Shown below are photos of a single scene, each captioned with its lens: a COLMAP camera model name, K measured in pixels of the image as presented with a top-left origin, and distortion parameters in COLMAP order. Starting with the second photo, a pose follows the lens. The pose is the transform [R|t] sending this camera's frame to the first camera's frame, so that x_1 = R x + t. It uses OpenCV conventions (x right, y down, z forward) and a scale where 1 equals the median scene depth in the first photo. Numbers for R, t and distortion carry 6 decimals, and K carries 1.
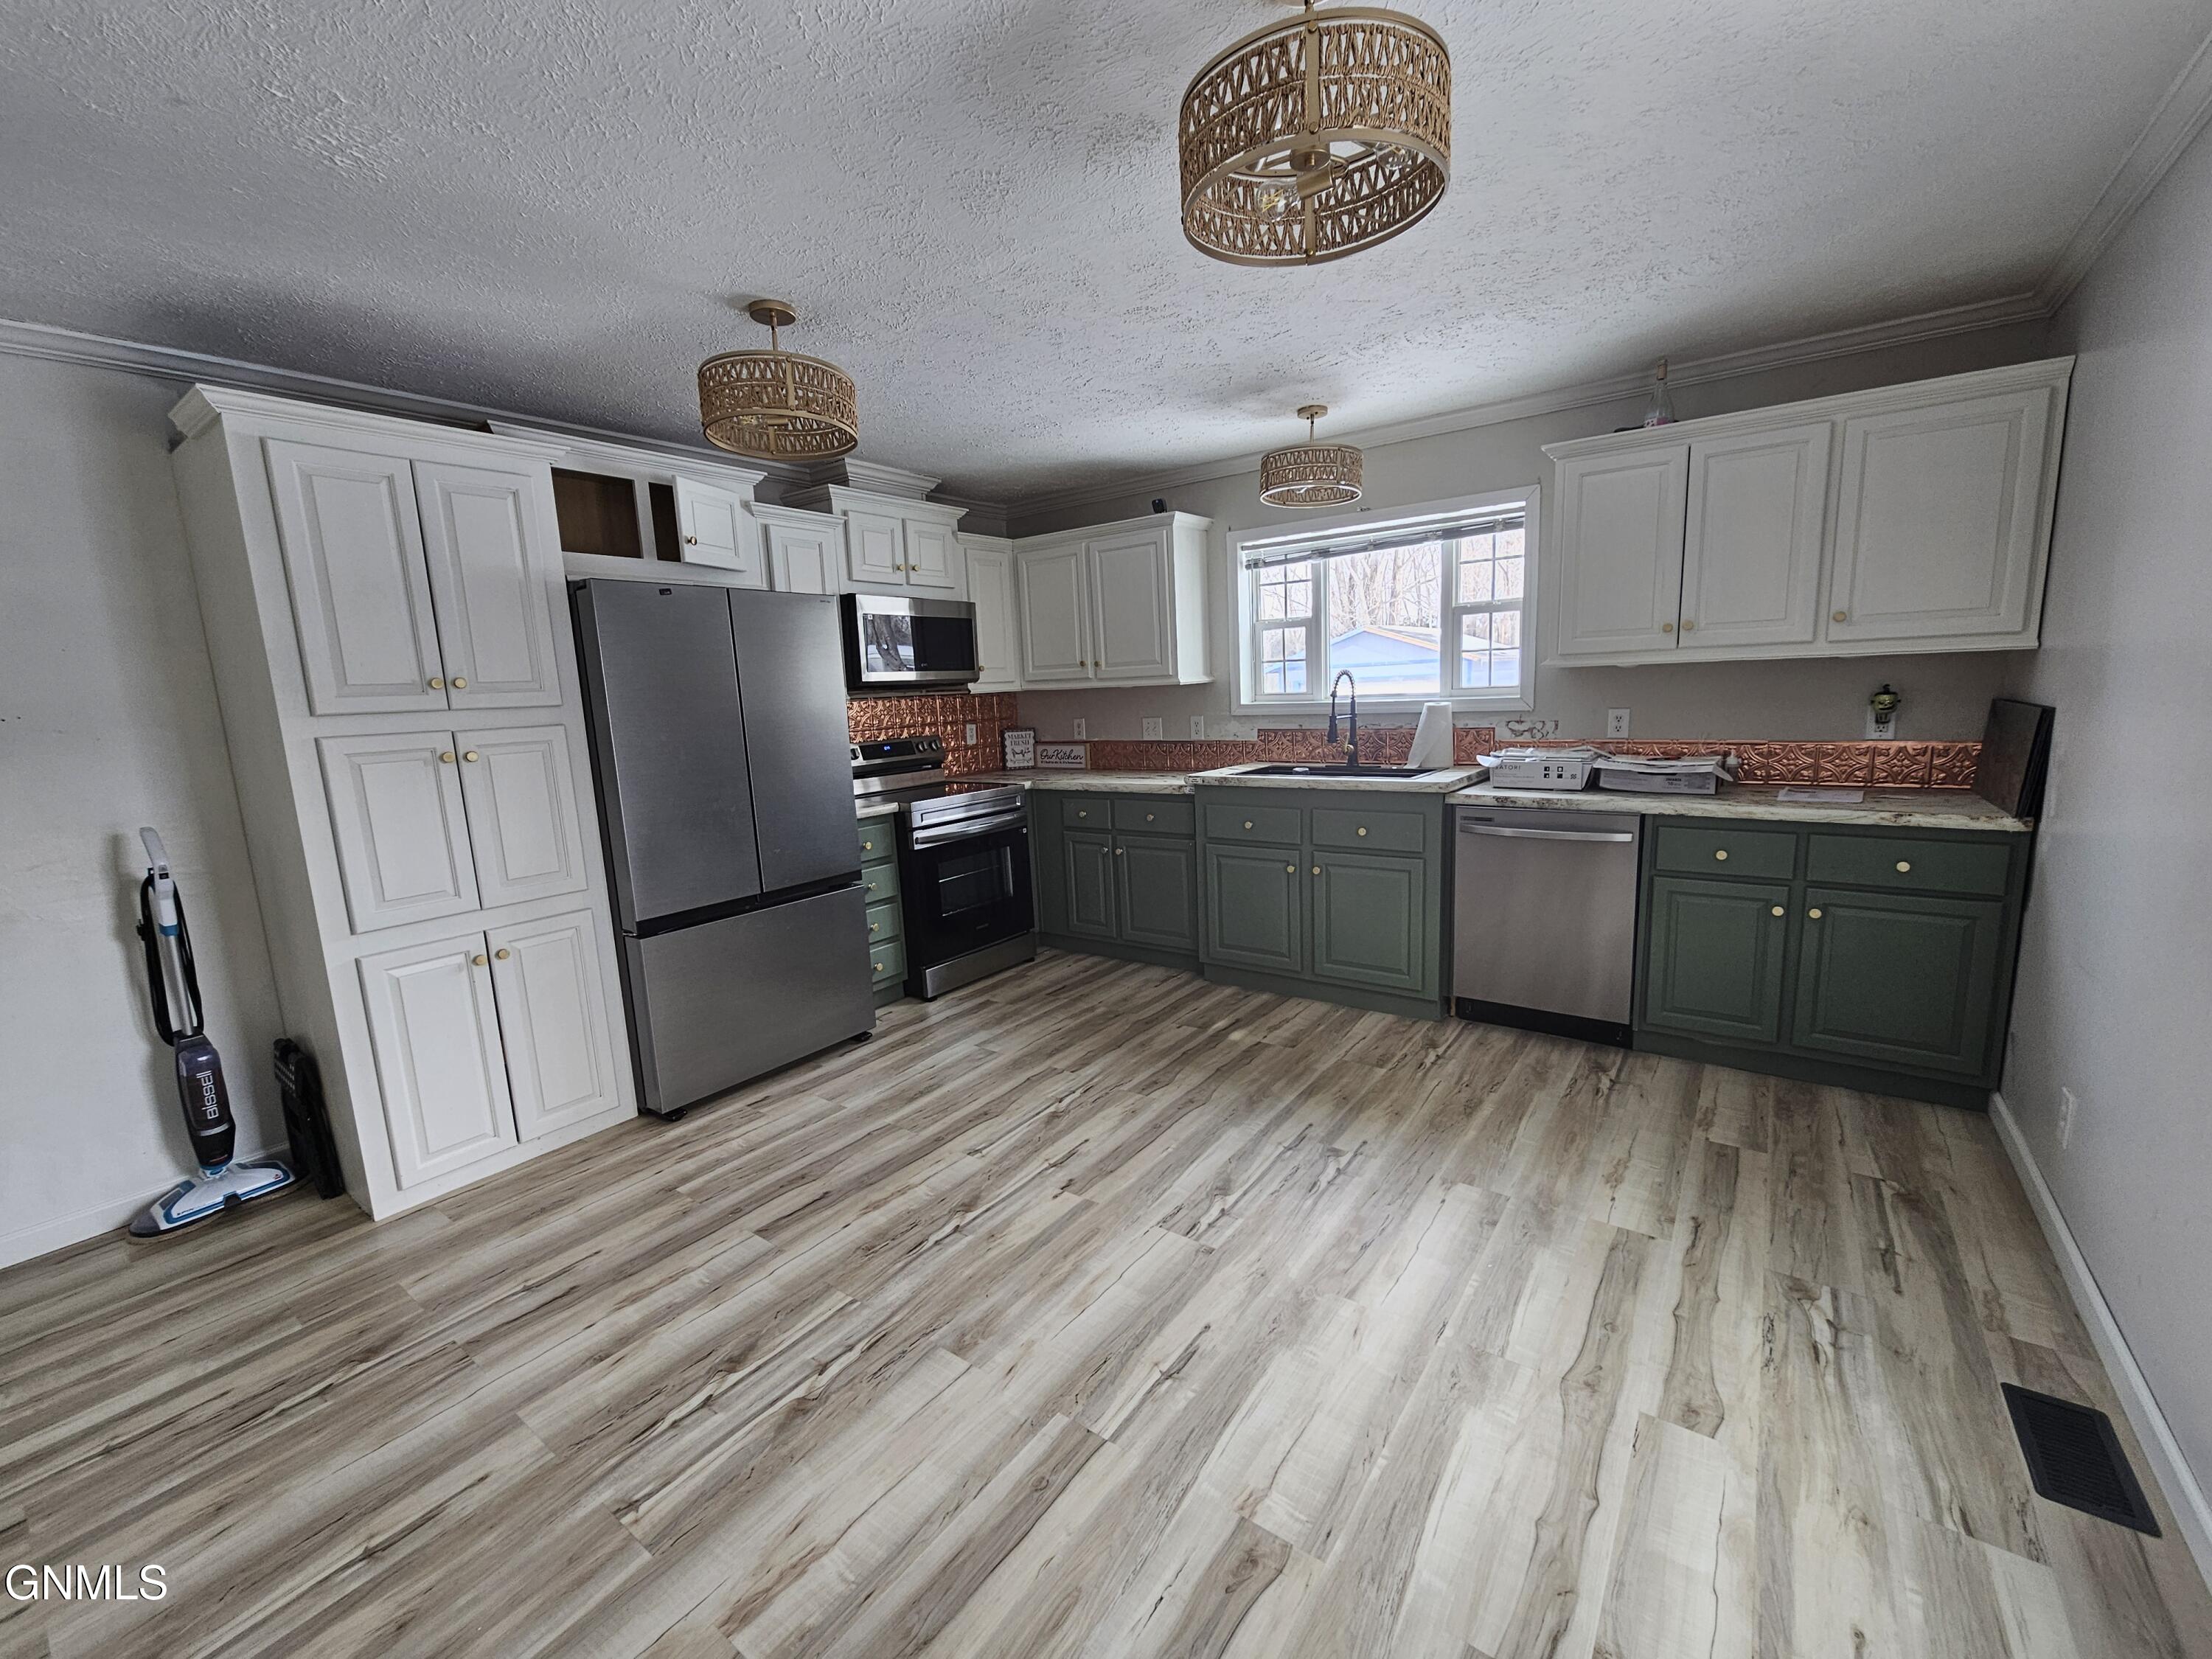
lens RADIAL K [[902.1, 0, 1106.3], [0, 902.1, 830.7], [0, 0, 1]] dist [0.002329, 0.000592]
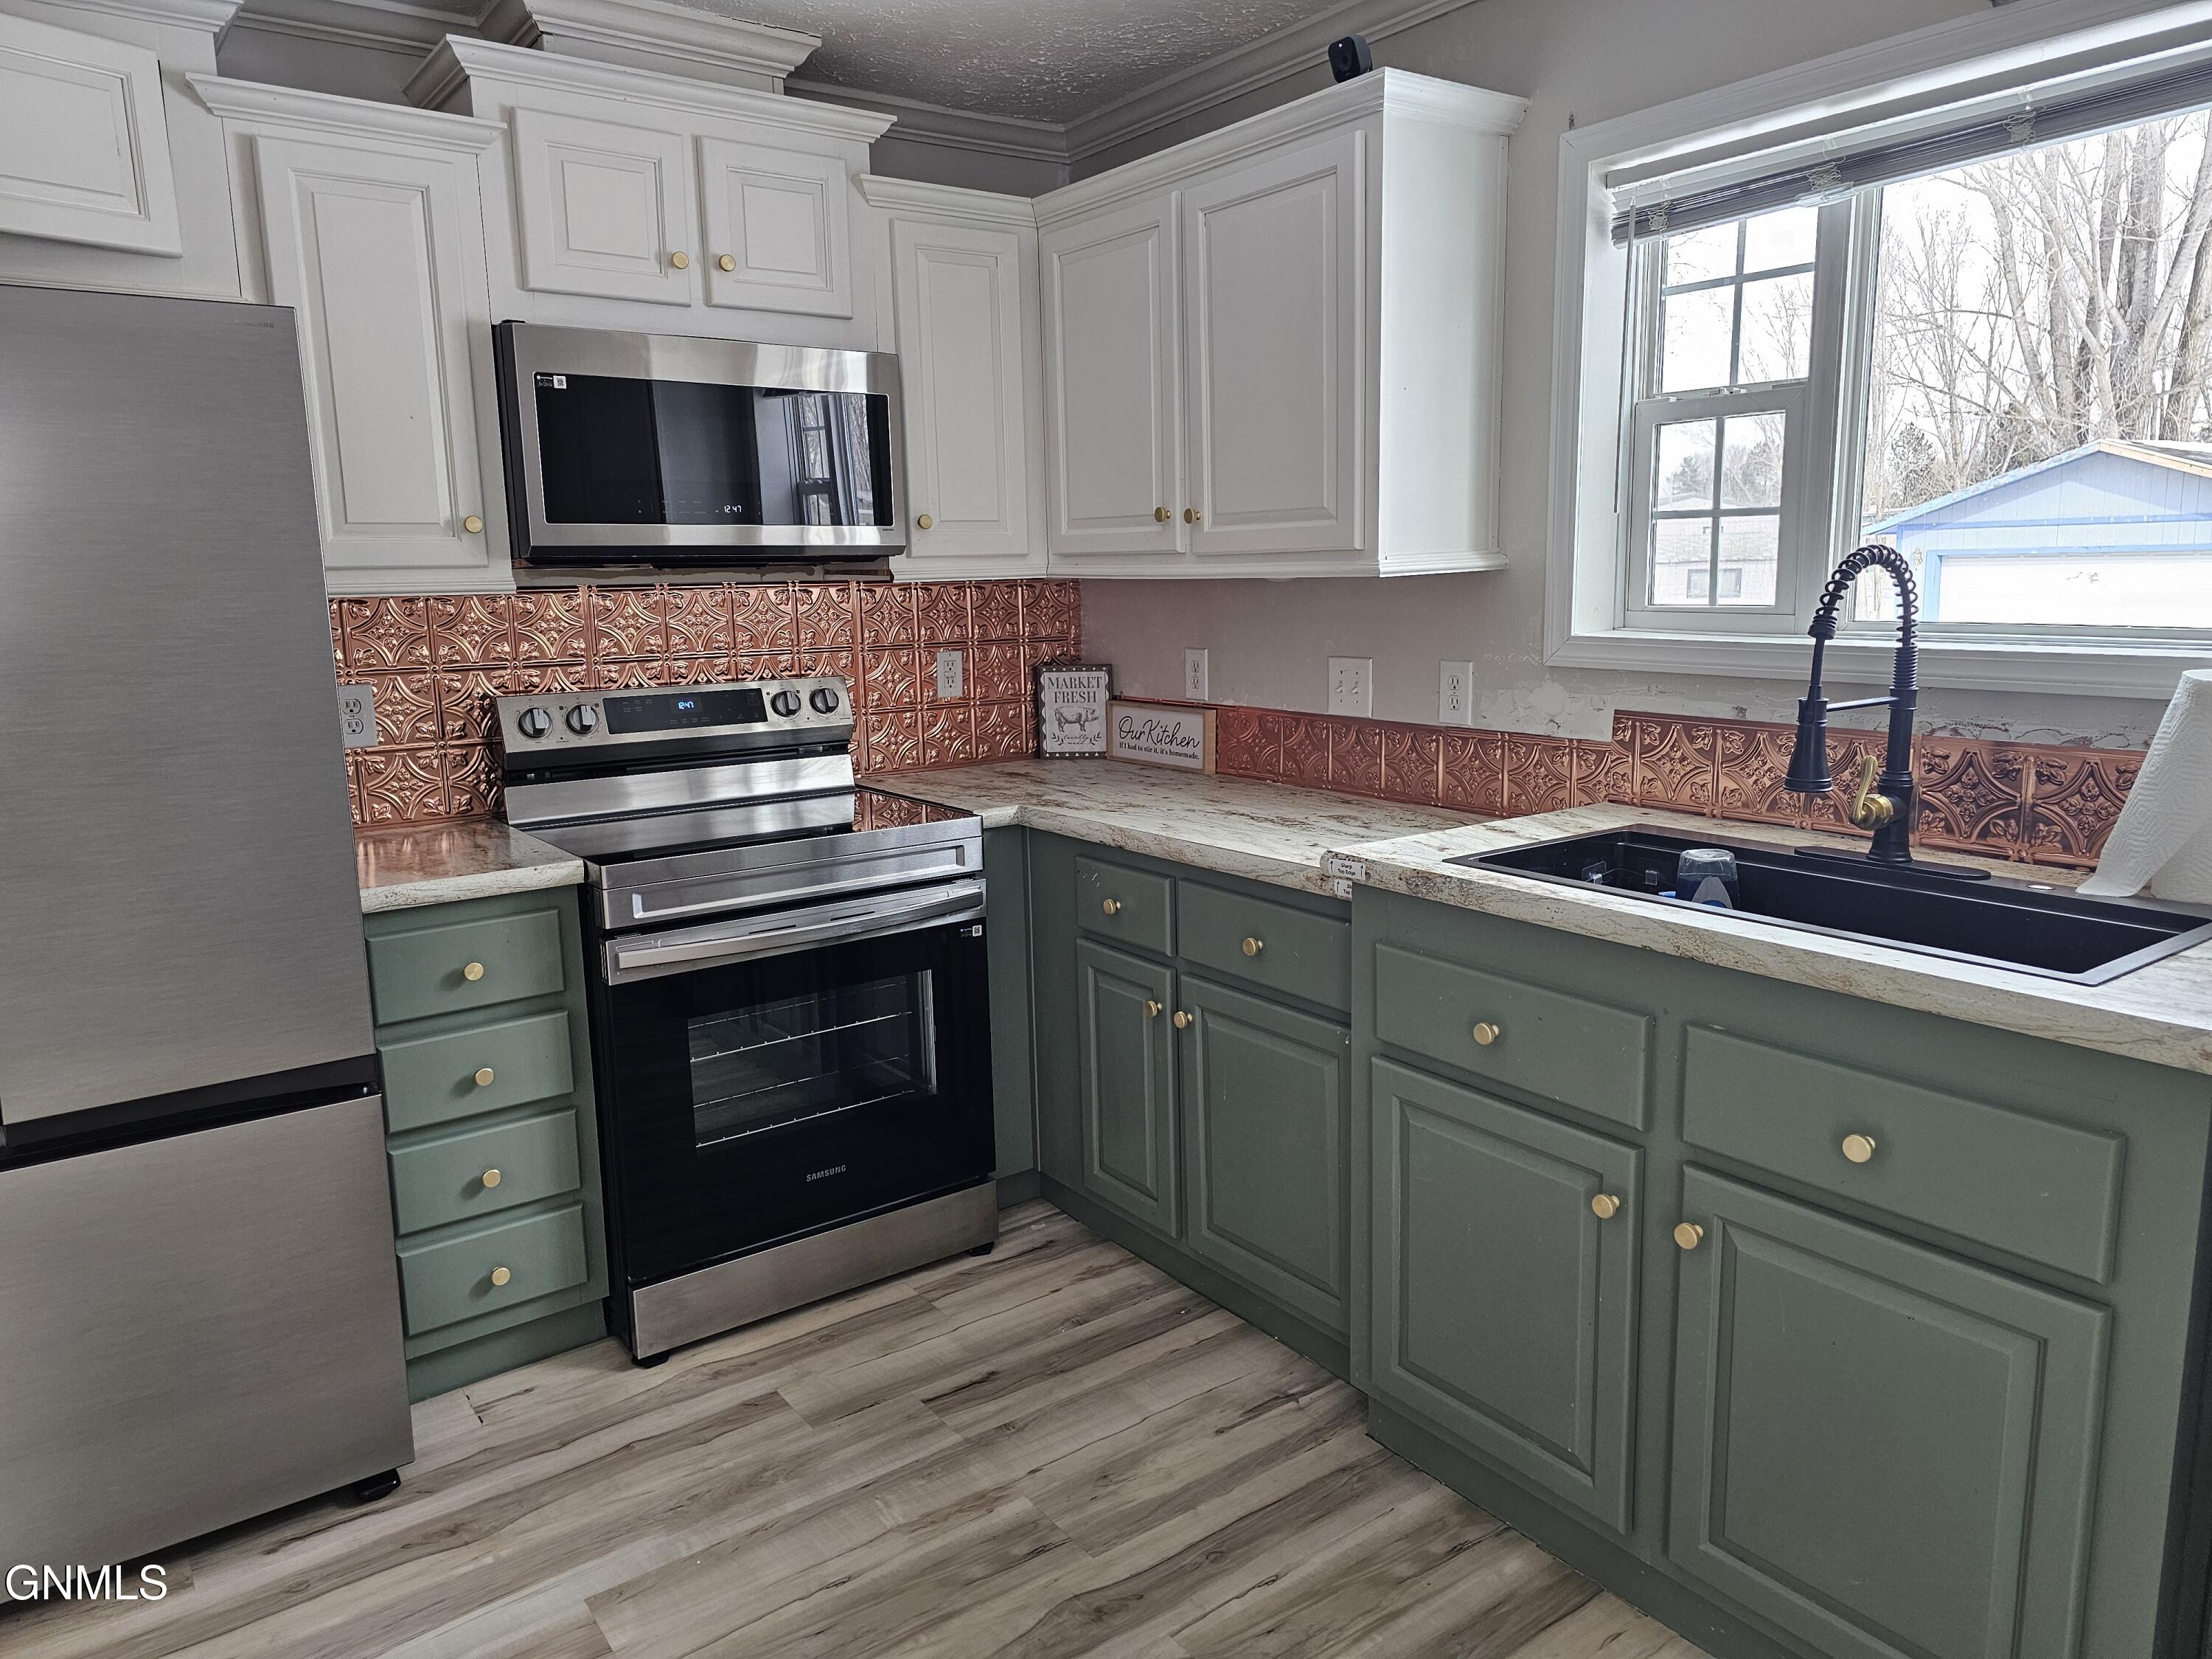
lens RADIAL K [[1479.0, 0, 1100.8], [0, 1479.0, 816.8], [0, 0, 1]] dist [0.044262, -0.013062]
pose [[0.953992, 0.075775, -0.290099, 0.157637], [-0.069924, 0.997086, 0.030498, -0.079973], [0.291565, -0.008810, 0.956511, 0.419770]]
